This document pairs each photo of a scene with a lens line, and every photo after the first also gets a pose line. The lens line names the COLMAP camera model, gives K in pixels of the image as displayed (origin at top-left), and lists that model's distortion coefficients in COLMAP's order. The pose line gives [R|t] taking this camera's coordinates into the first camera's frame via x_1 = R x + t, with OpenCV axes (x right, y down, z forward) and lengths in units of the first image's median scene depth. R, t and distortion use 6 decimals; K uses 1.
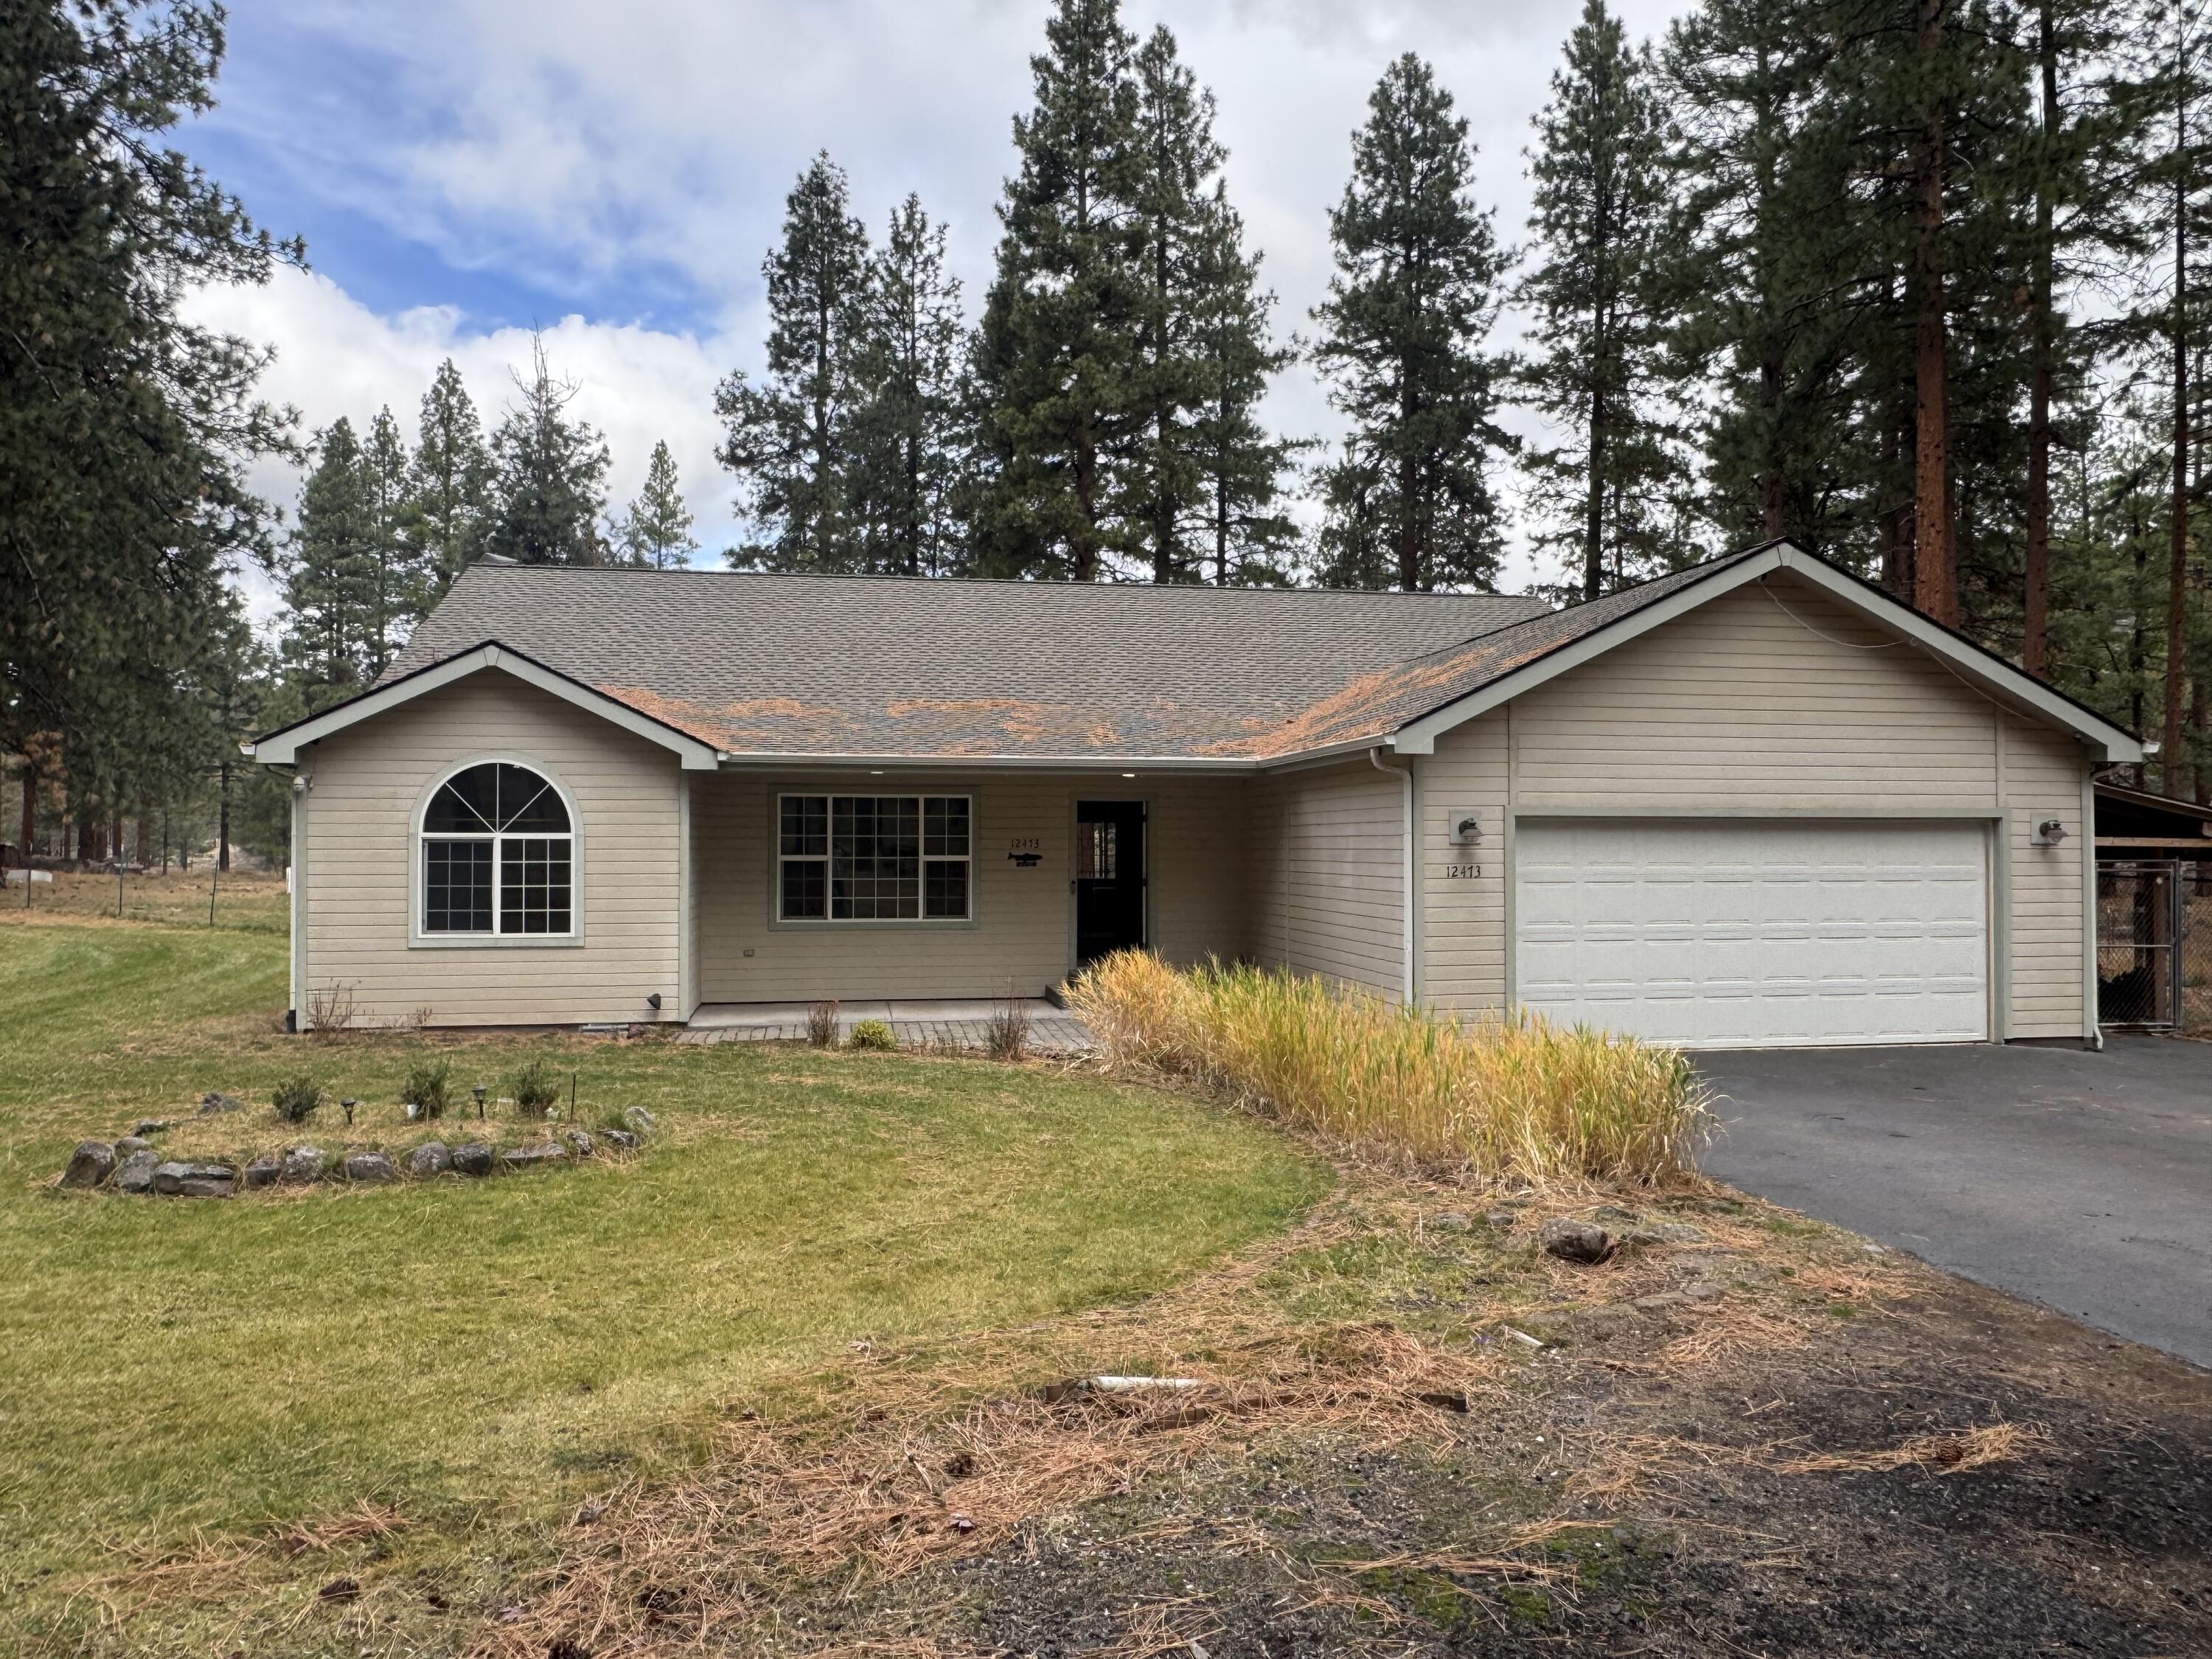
lens RADIAL K [[1520.9, 0, 1106.0], [0, 1520.9, 829.5], [0, 0, 1]] dist [-0.005681, -0.003172]
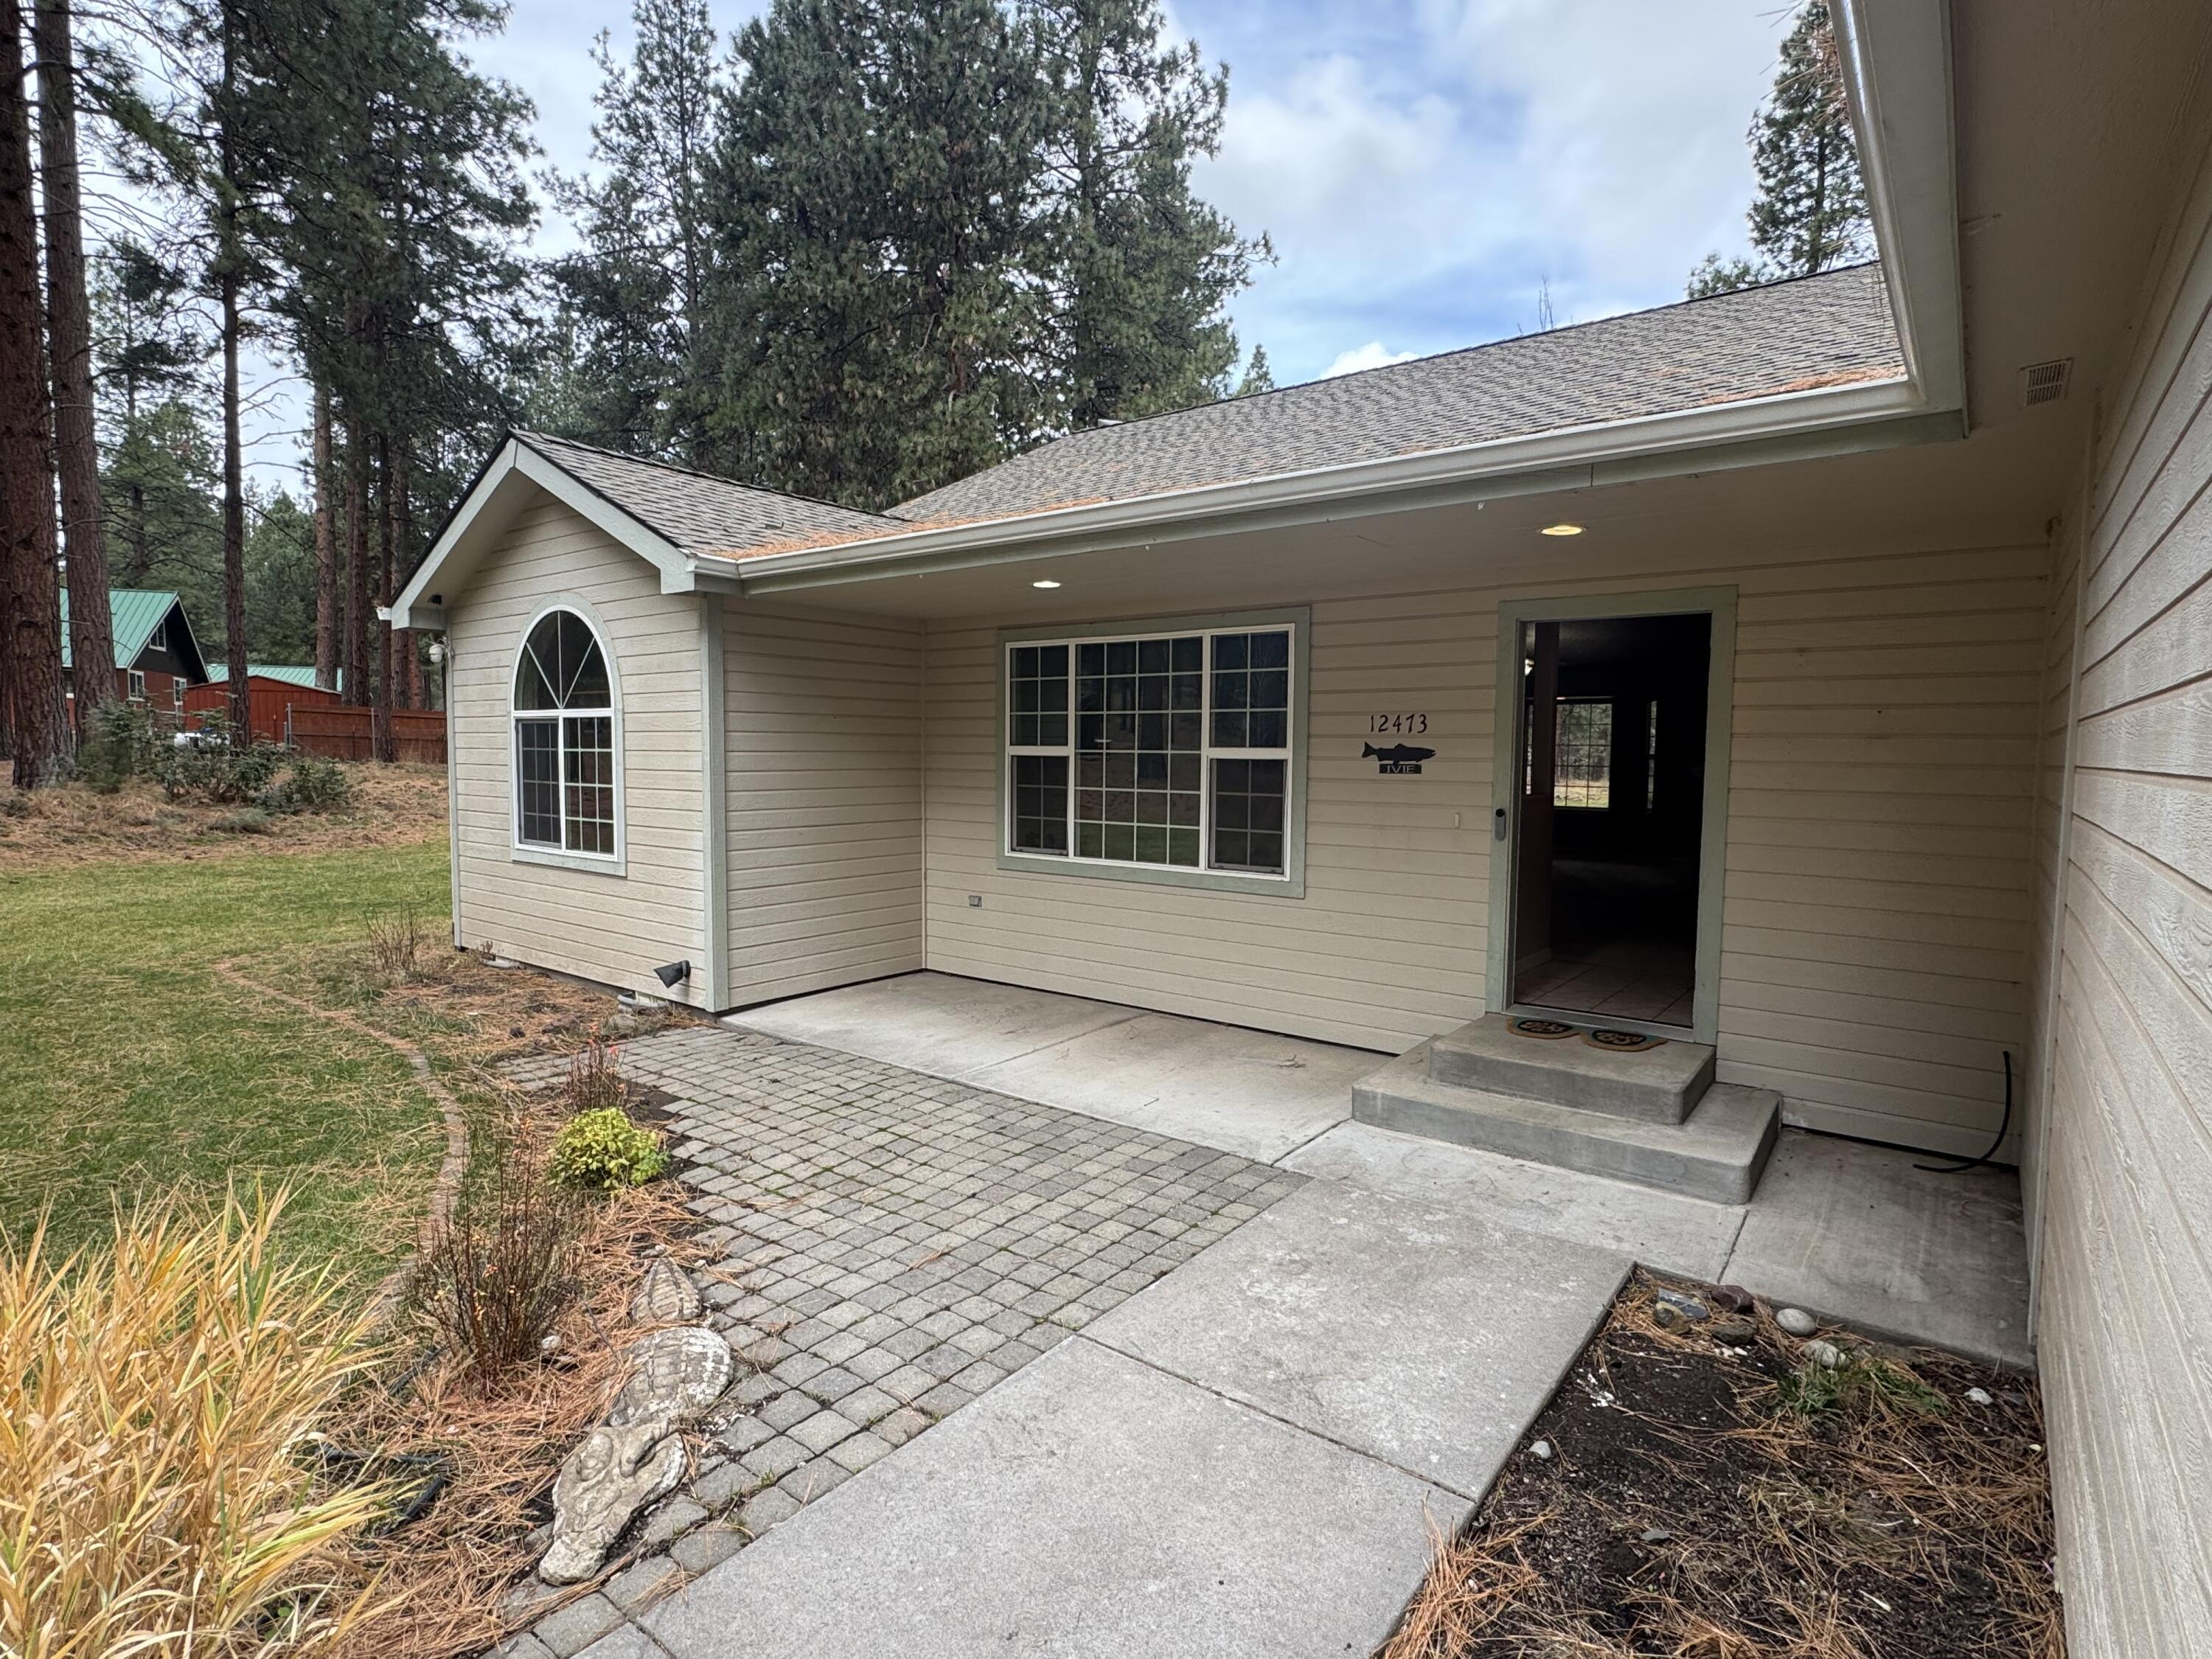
lens RADIAL K [[1124.3, 0, 1106.0], [0, 1124.3, 829.5], [0, 0, 1]] dist [-0.001129, -0.000755]
pose [[0.671456, 0.056901, -0.738857, 0.058403], [-0.000739, 0.997099, 0.076117, 0.006445], [0.741045, -0.050563, 0.669549, 0.293994]]
